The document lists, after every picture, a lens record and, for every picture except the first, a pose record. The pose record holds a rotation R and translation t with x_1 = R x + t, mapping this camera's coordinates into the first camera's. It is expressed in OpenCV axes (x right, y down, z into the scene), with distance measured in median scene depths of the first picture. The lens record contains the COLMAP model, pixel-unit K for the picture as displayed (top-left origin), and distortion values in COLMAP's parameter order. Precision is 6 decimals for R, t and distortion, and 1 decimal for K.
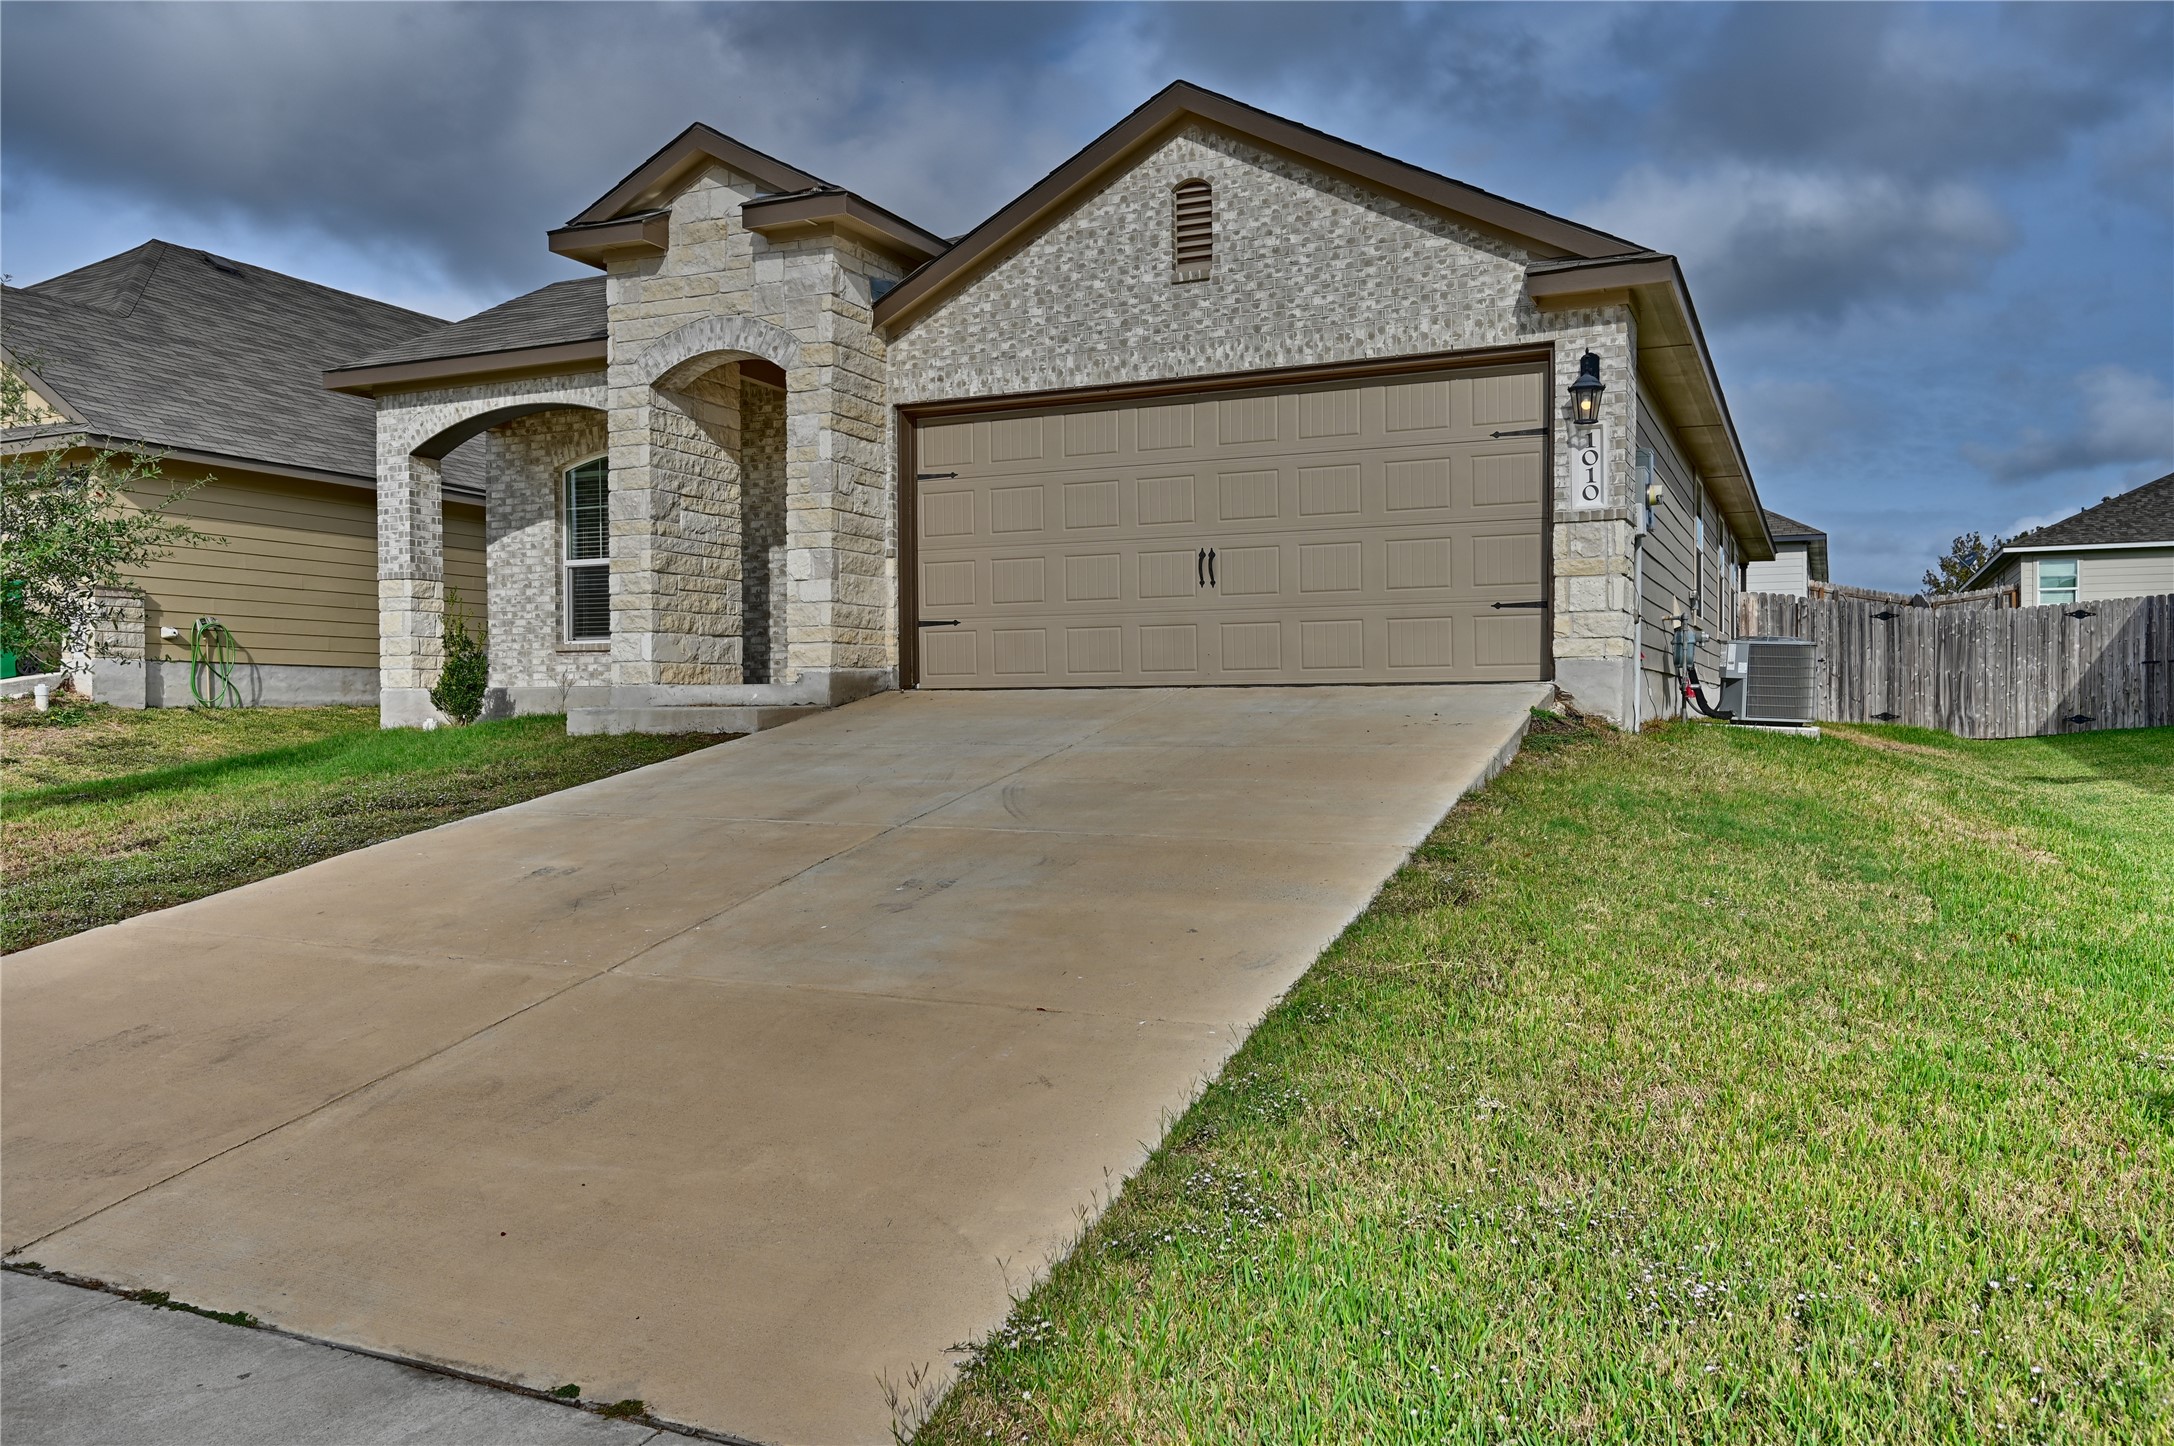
lens RADIAL K [[1664.3, 0, 1087.0], [0, 1664.3, 723.0], [0, 0, 1]] dist [-0.004092, -0.001280]
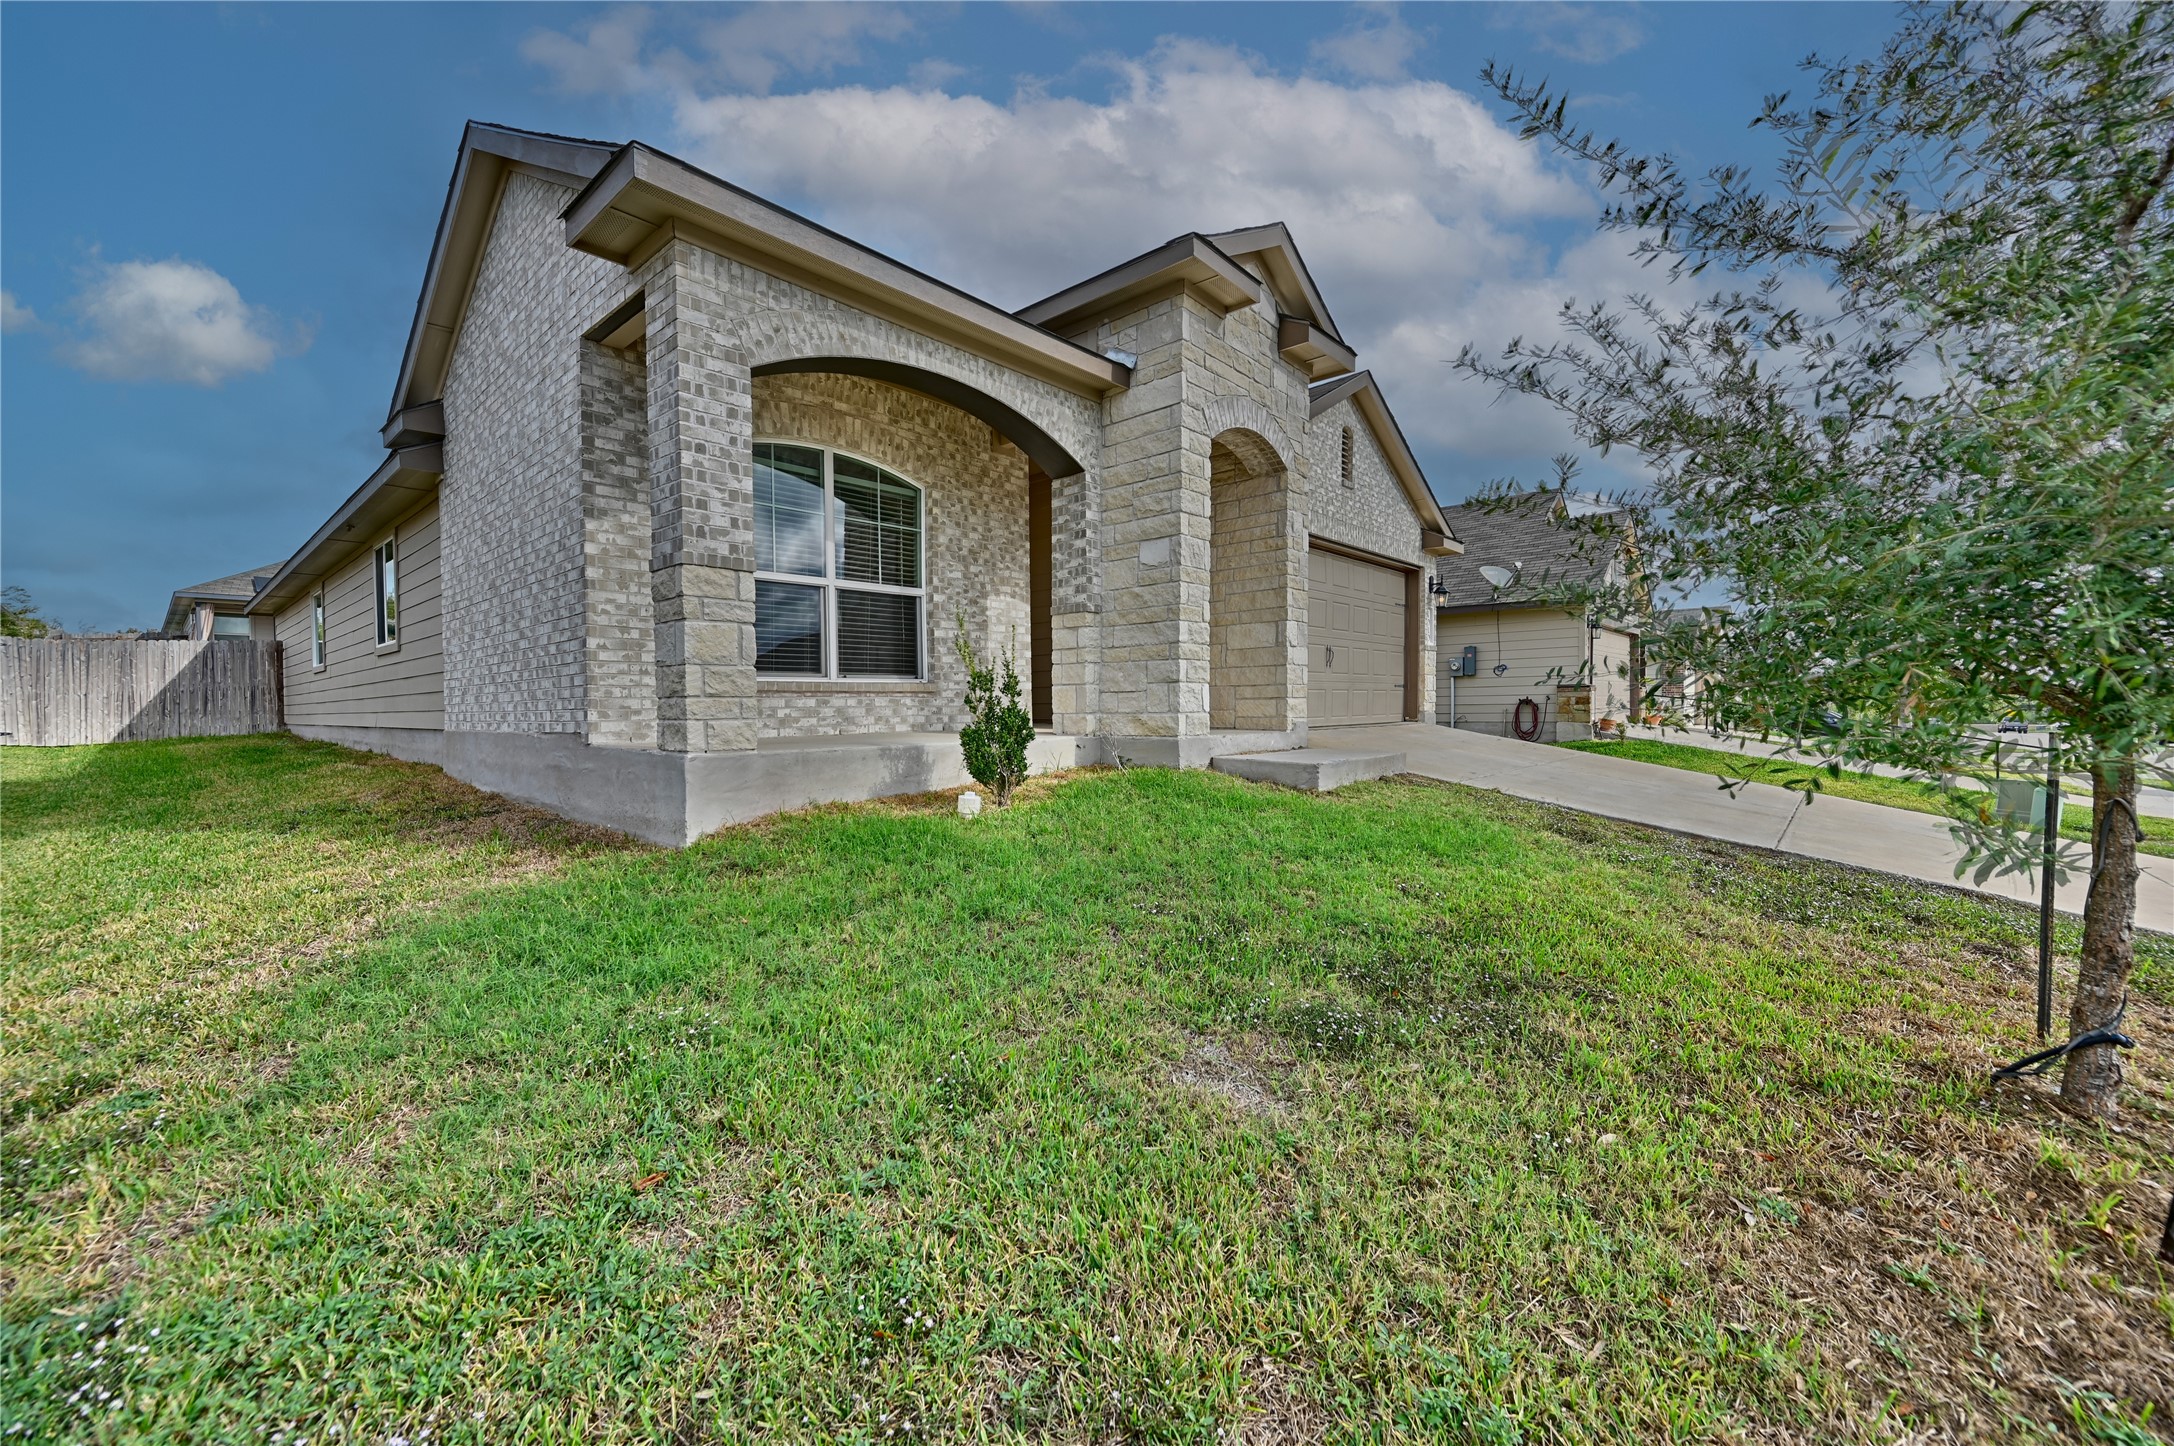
lens RADIAL K [[858.2, 0, 1107.5], [0, 858.2, 713.0], [0, 0, 1]] dist [0.002976, 0.000069]
pose [[0.296210, -0.004197, 0.955114, -0.666314], [0.017403, 0.999848, -0.001004, -0.031848], [-0.954964, 0.016920, 0.296238, 0.776309]]
